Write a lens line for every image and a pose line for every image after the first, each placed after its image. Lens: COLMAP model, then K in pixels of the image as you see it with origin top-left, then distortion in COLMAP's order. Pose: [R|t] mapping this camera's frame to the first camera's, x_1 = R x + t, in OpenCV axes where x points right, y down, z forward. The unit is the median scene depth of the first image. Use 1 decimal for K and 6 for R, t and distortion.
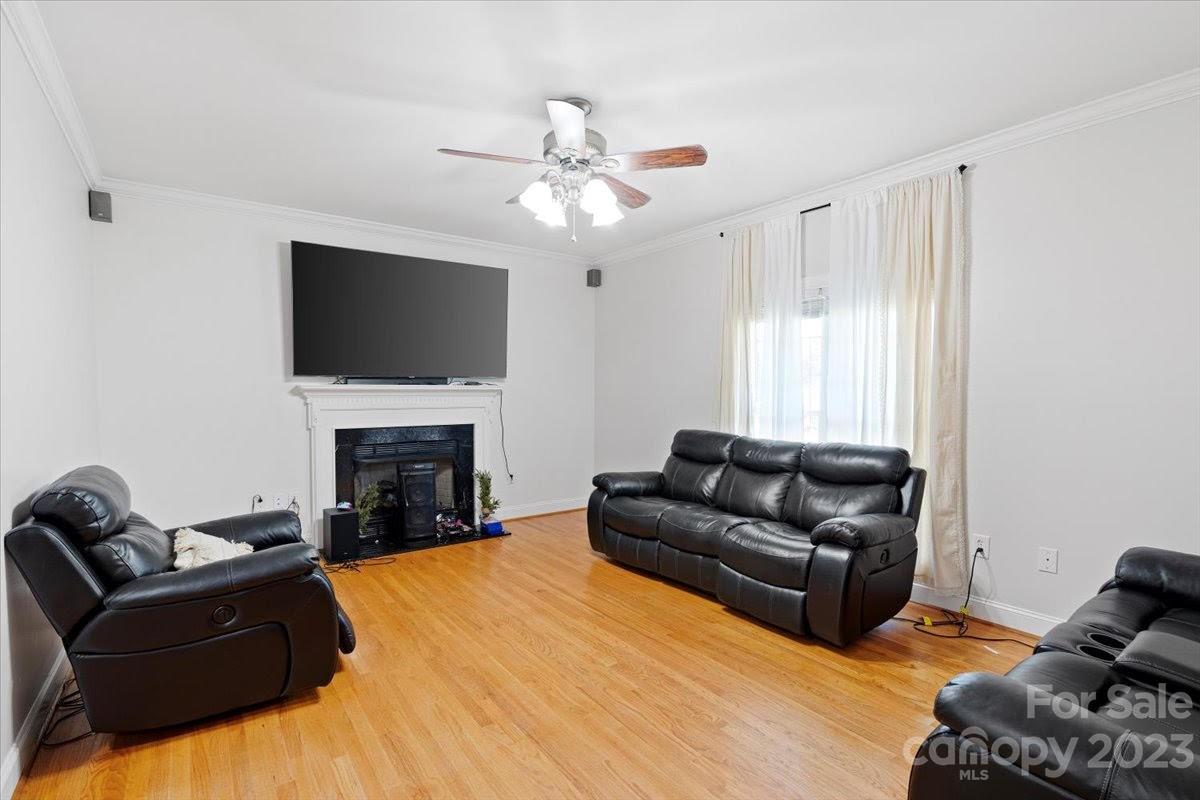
lens RADIAL K [[564.0, 0, 598.7], [0, 564.0, 408.6], [0, 0, 1]] dist [-0.003319, 0.000482]
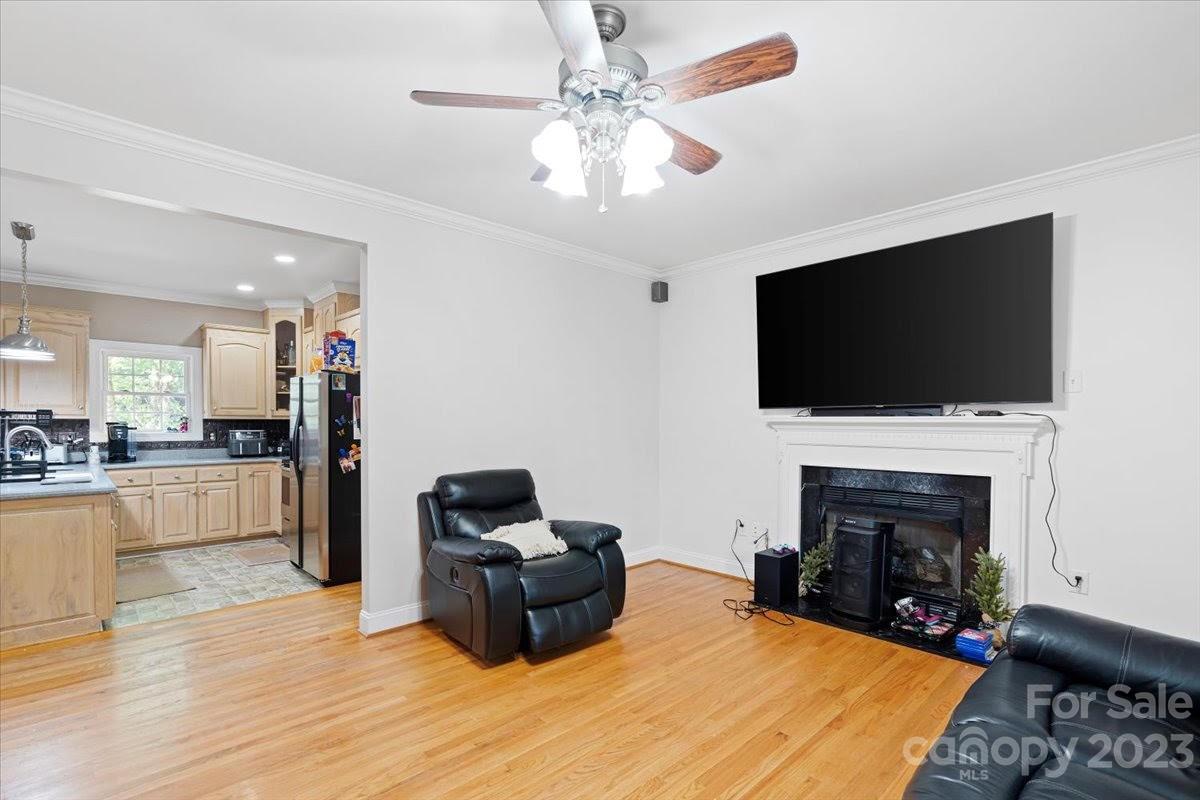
lens RADIAL K [[564.0, 0, 608.3], [0, 564.0, 431.2], [0, 0, 1]] dist [-0.003319, 0.000482]
pose [[0.124433, 0.018065, -0.992064, 0.434639], [-0.032331, 0.999377, 0.014143, -0.023692], [0.991701, 0.030314, 0.124940, 0.611118]]
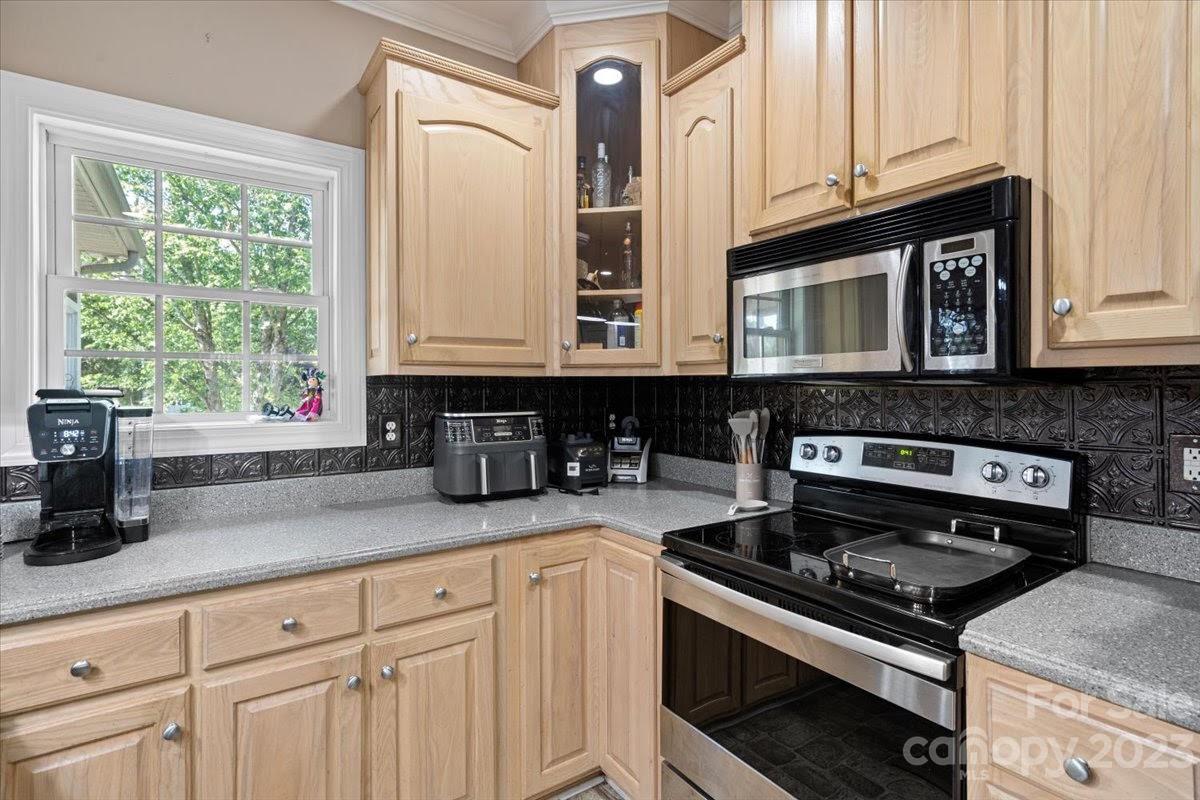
lens RADIAL K [[564.0, 0, 594.9], [0, 564.0, 387.3], [0, 0, 1]] dist [-0.003319, 0.000482]
pose [[-0.032673, 0.002444, -0.999463, -0.678822], [-0.027112, 0.999627, 0.003331, 0.001100], [0.999098, 0.027206, -0.032595, -0.040085]]
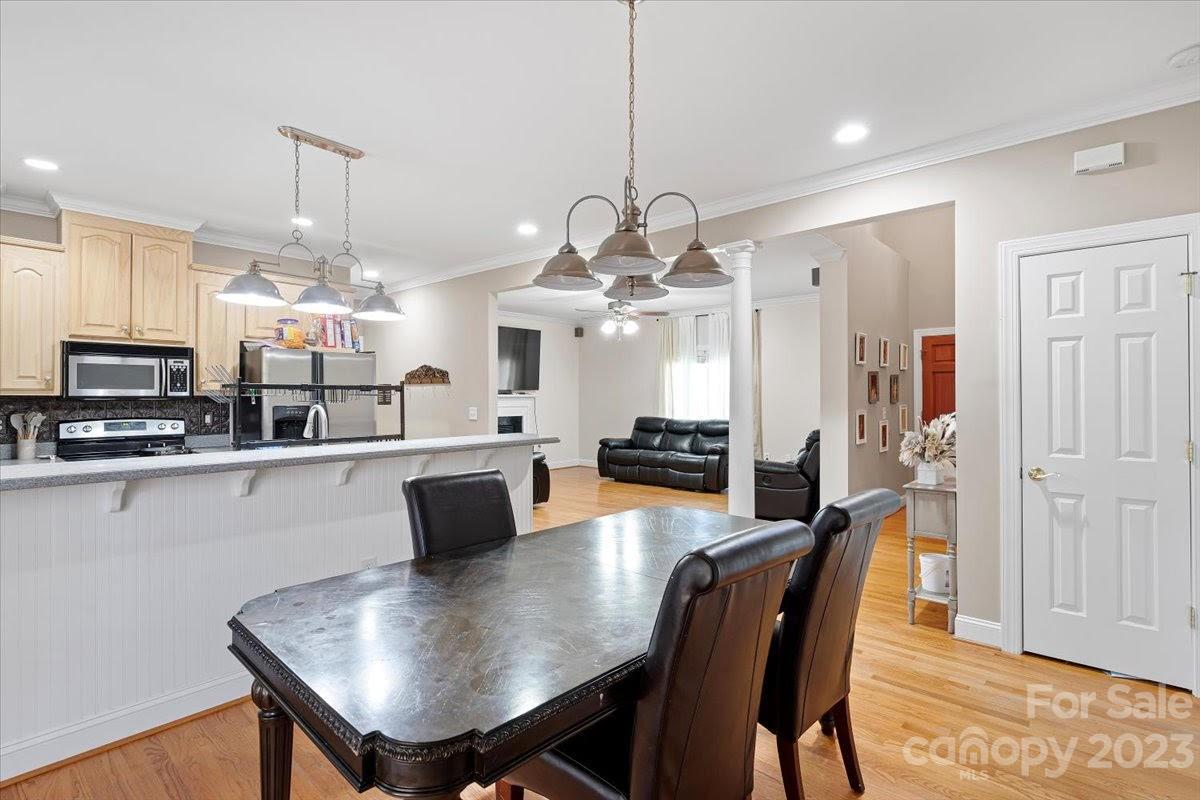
lens RADIAL K [[564.0, 0, 600.8], [0, 564.0, 394.4], [0, 0, 1]] dist [-0.003319, 0.000482]
pose [[0.977819, -0.004411, 0.209406, -0.434510], [0.012204, 0.999279, -0.035938, 0.031206], [-0.209096, 0.037697, 0.977168, -0.988726]]
